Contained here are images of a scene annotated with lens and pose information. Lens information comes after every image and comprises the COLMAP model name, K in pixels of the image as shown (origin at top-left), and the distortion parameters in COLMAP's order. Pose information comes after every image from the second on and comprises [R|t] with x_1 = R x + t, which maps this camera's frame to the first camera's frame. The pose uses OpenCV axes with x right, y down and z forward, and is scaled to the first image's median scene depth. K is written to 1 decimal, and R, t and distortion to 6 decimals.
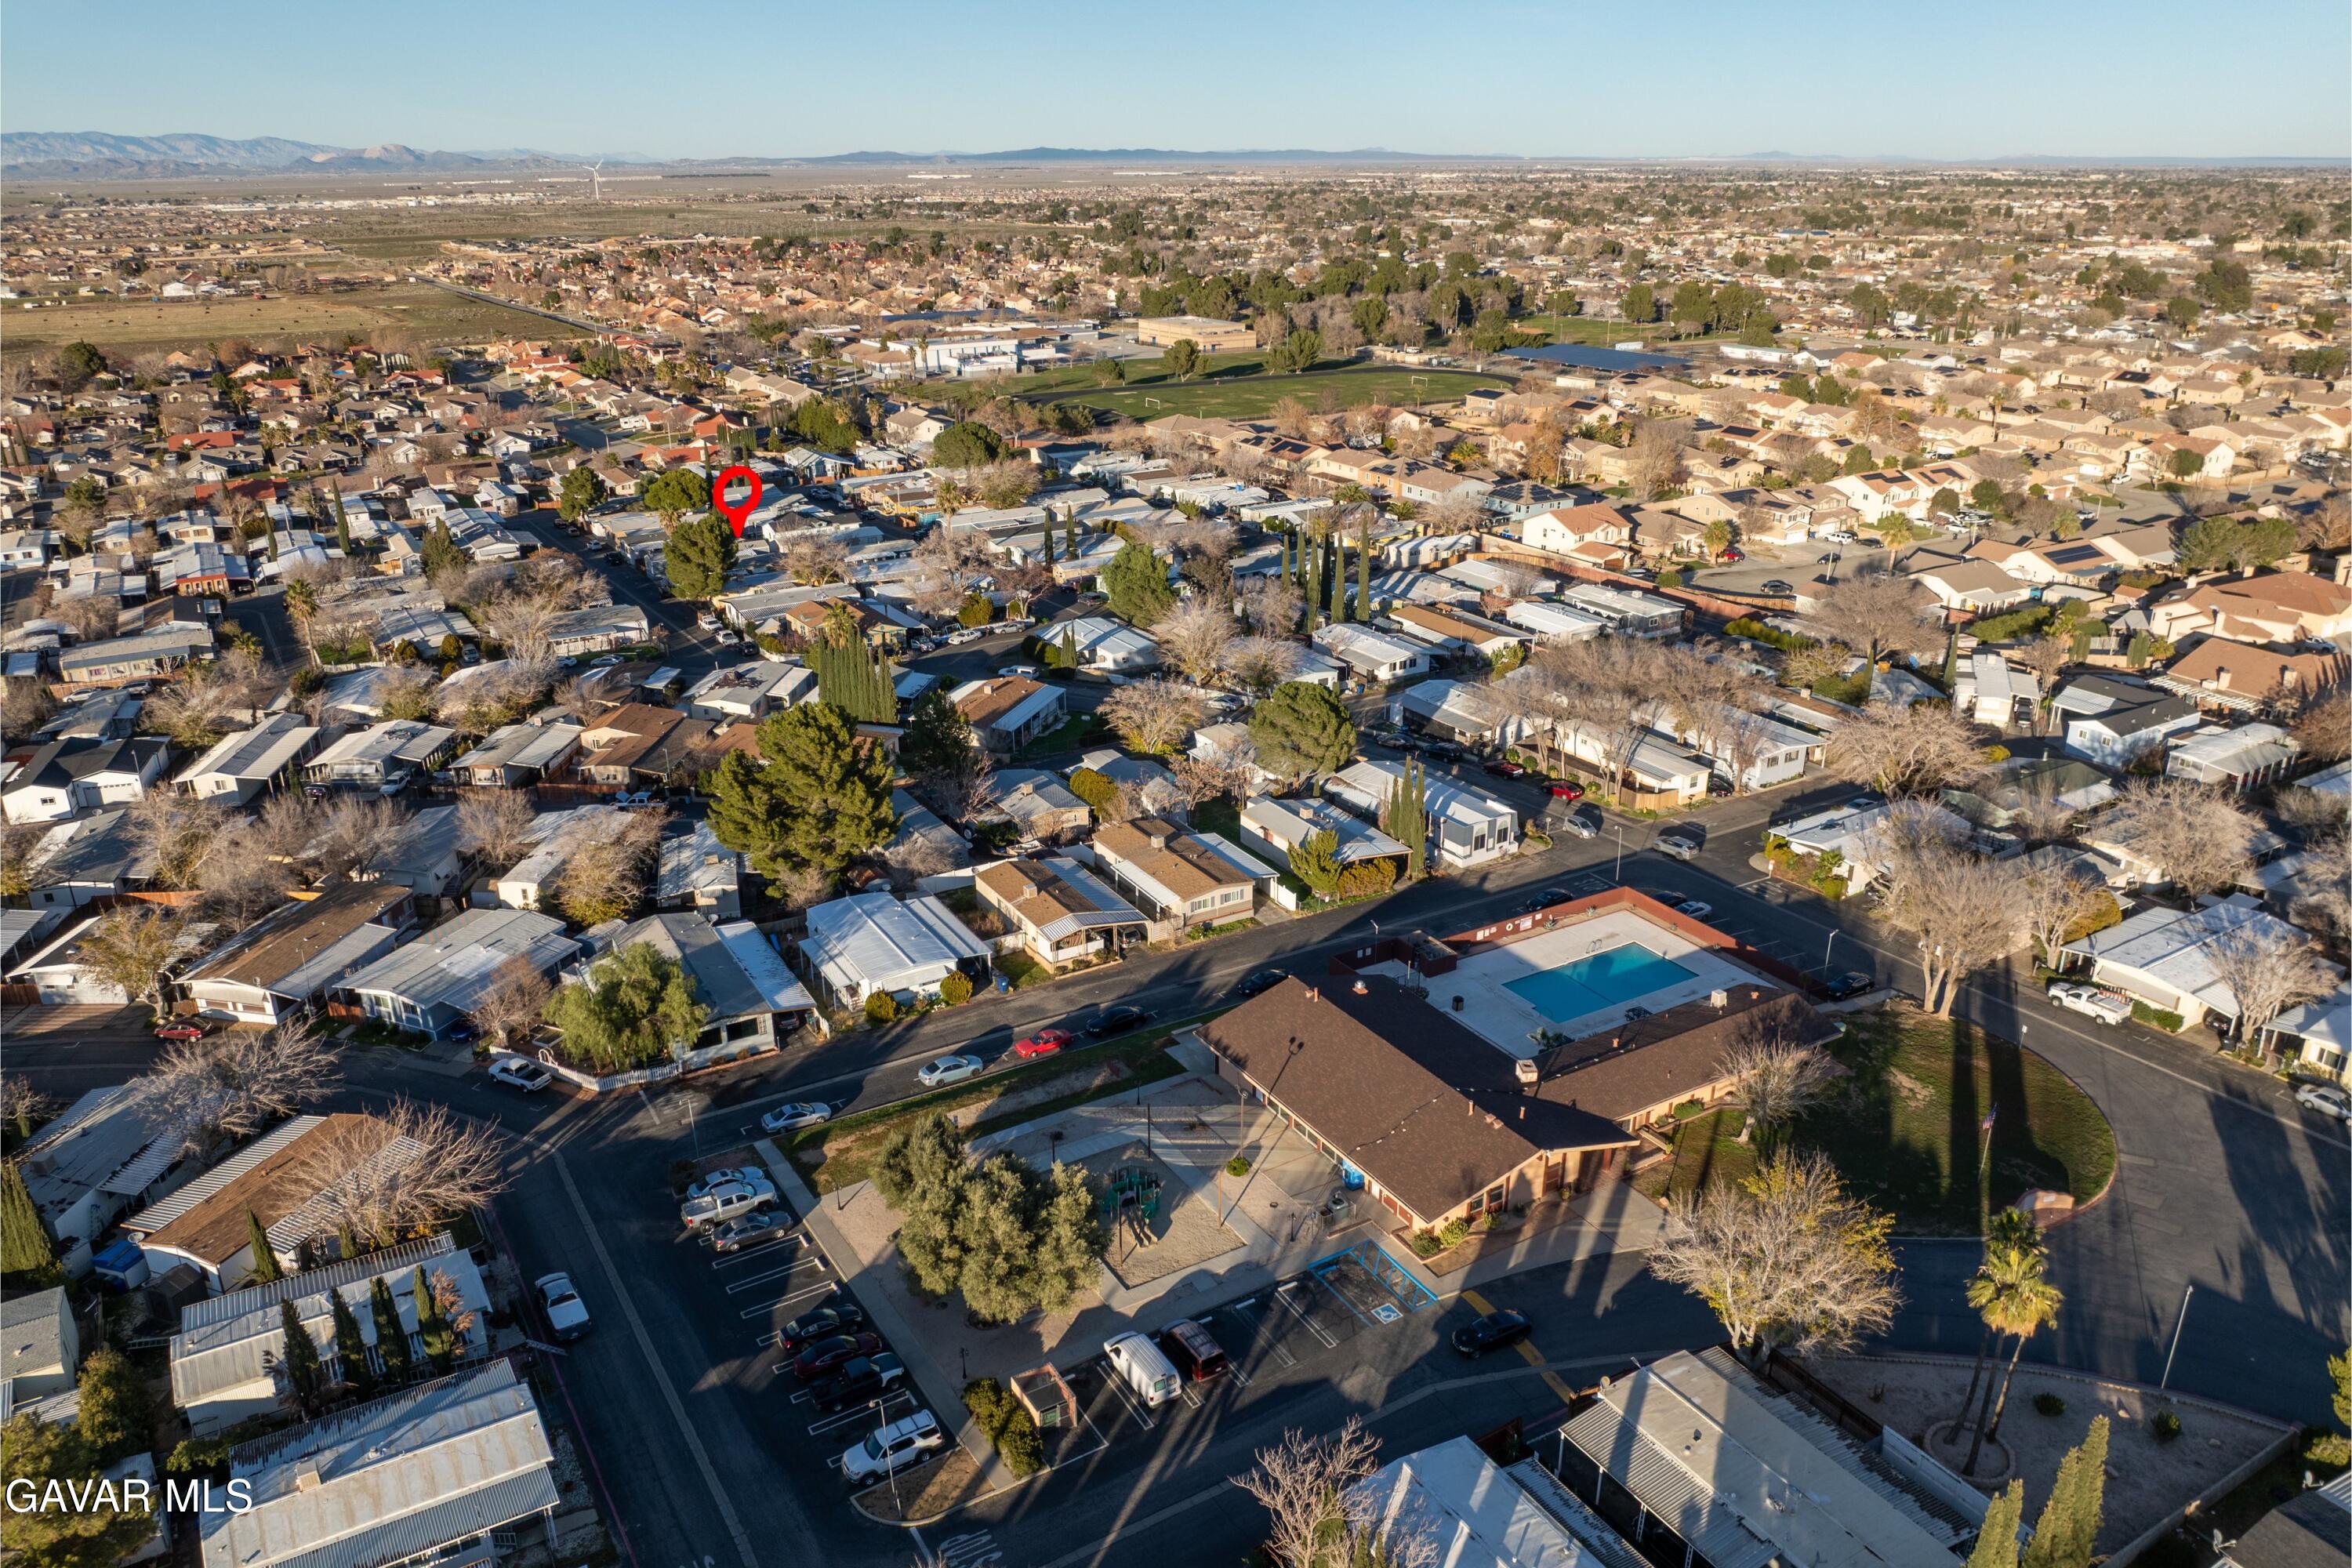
lens RADIAL K [[1678.6, 0, 1176.0], [0, 1678.6, 784.0], [0, 0, 1]] dist [-0.055504, 0.039852]
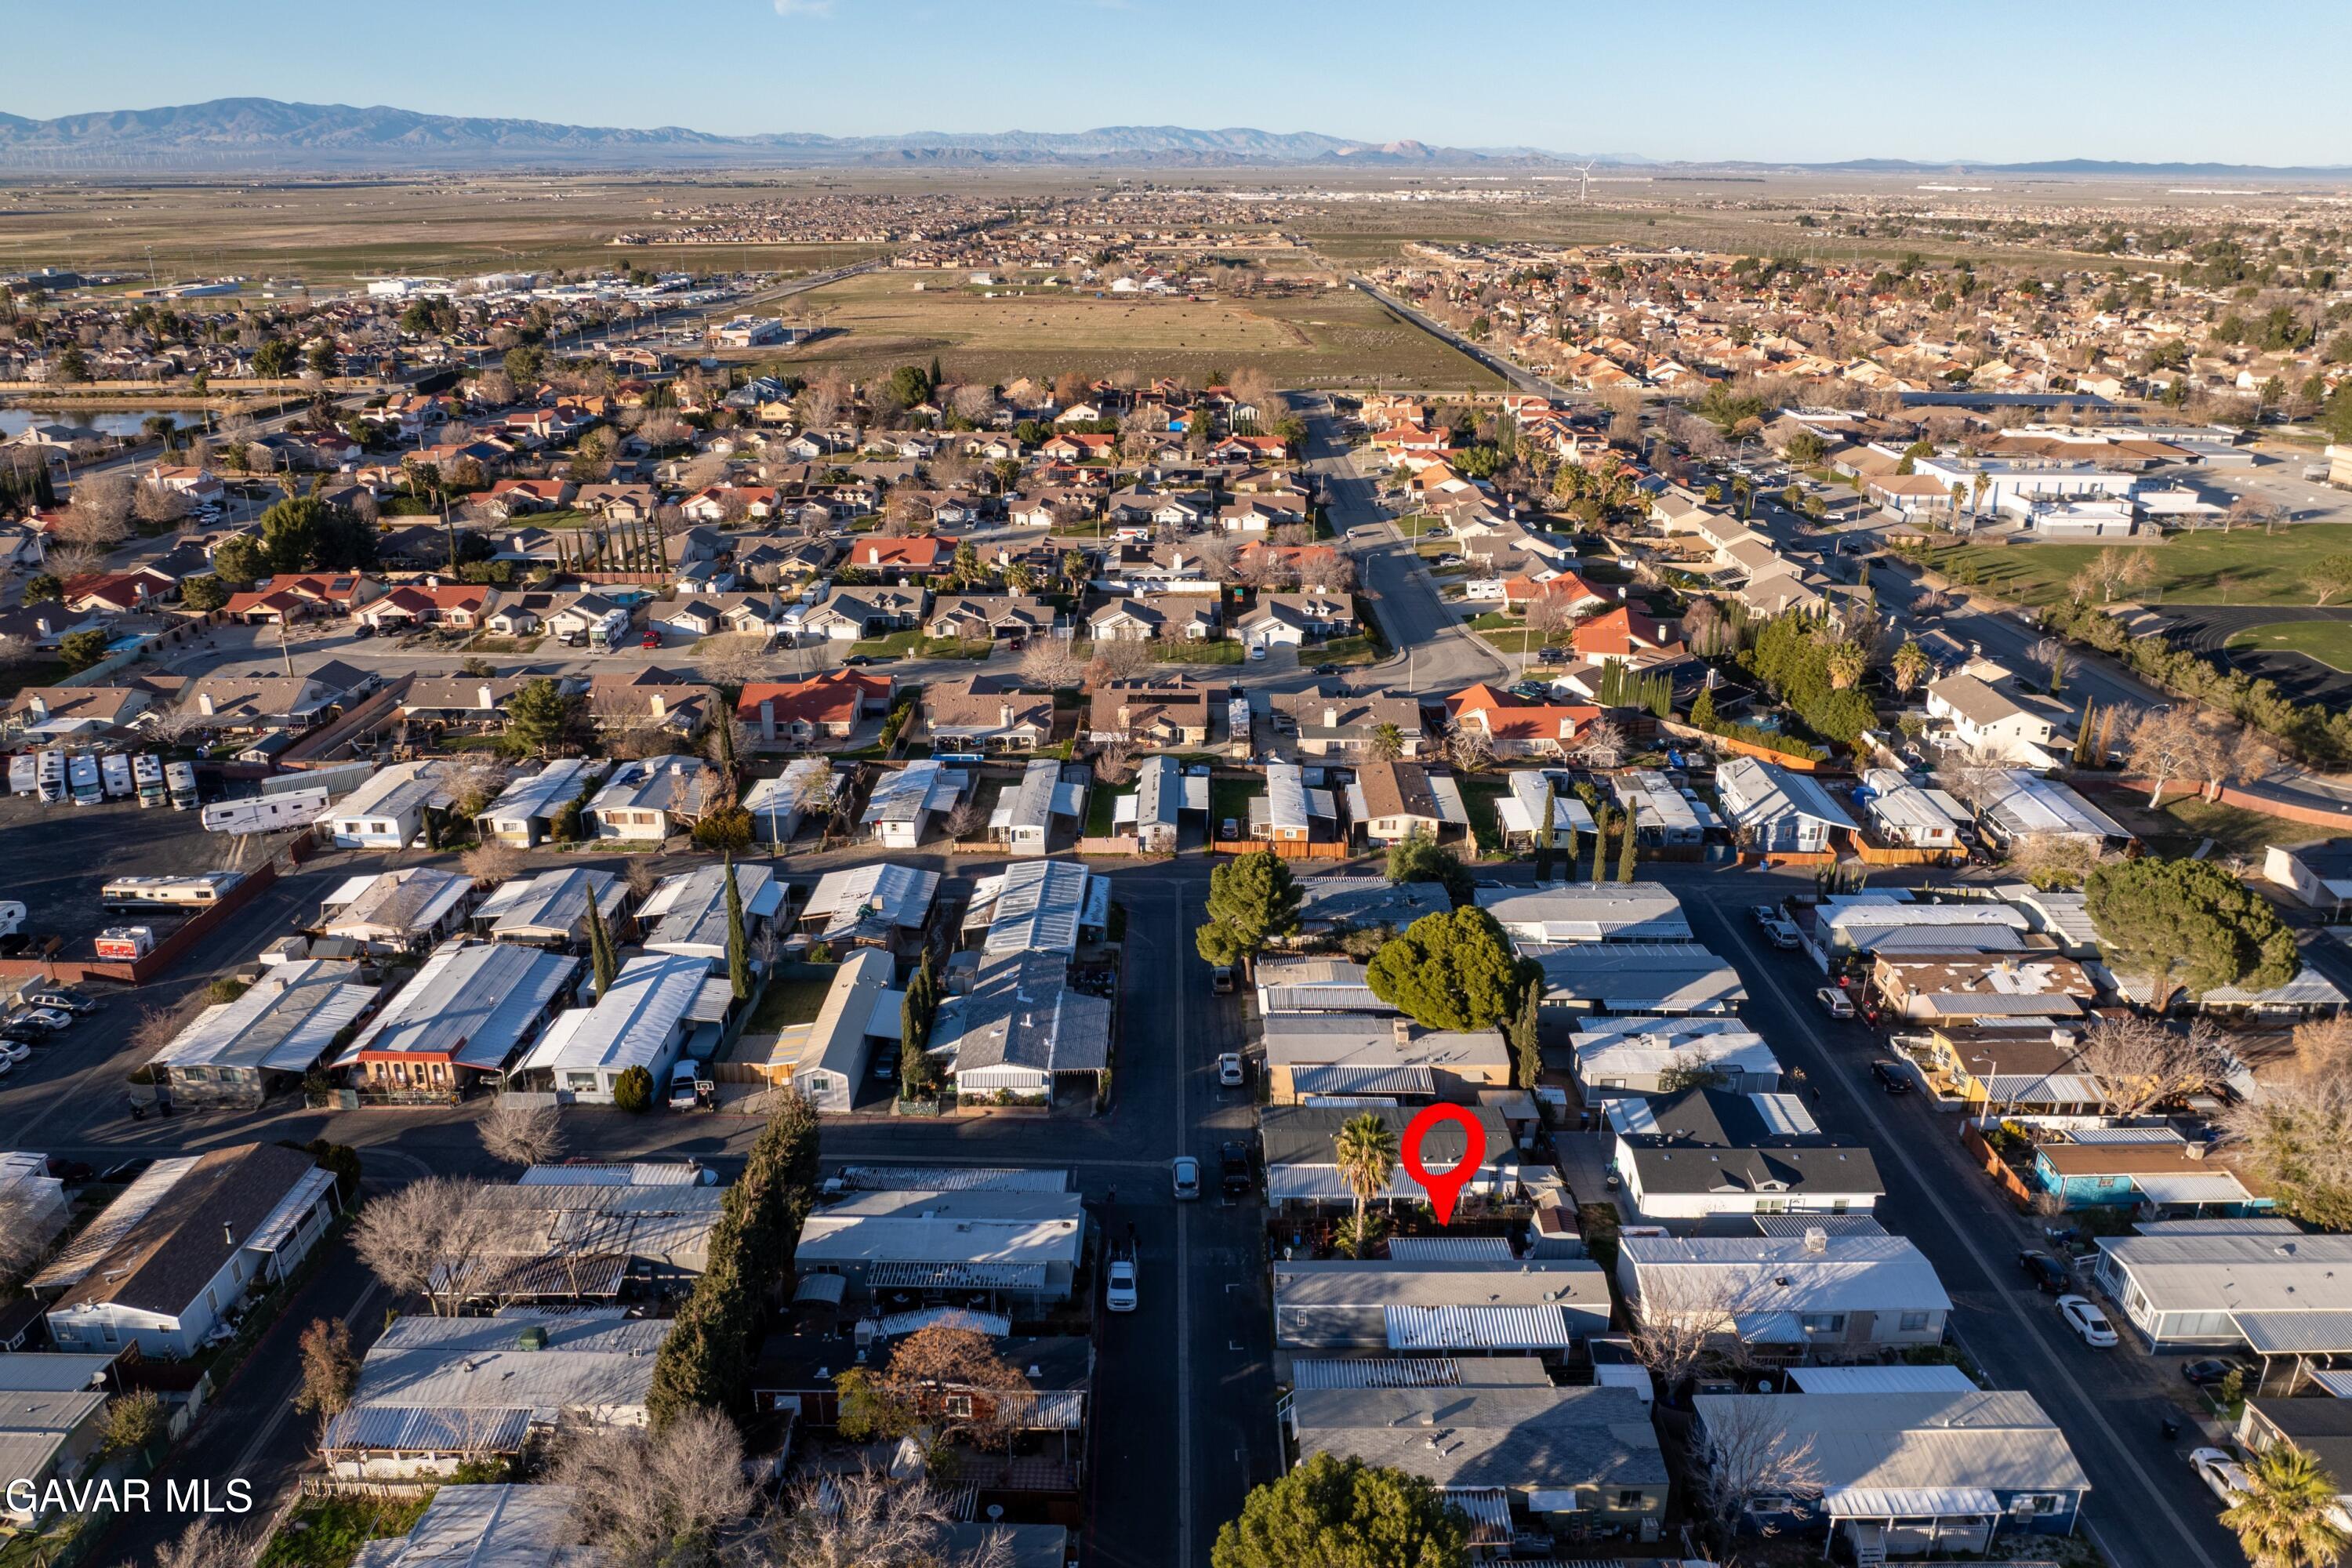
lens RADIAL K [[1678.6, 0, 1176.0], [0, 1678.6, 784.0], [0, 0, 1]] dist [-0.055504, 0.039852]
pose [[0.853855, 0.192091, -0.483769, -0.042944], [-0.192657, 0.980037, 0.049105, -0.061748], [0.483544, 0.051273, 0.873817, 0.159155]]
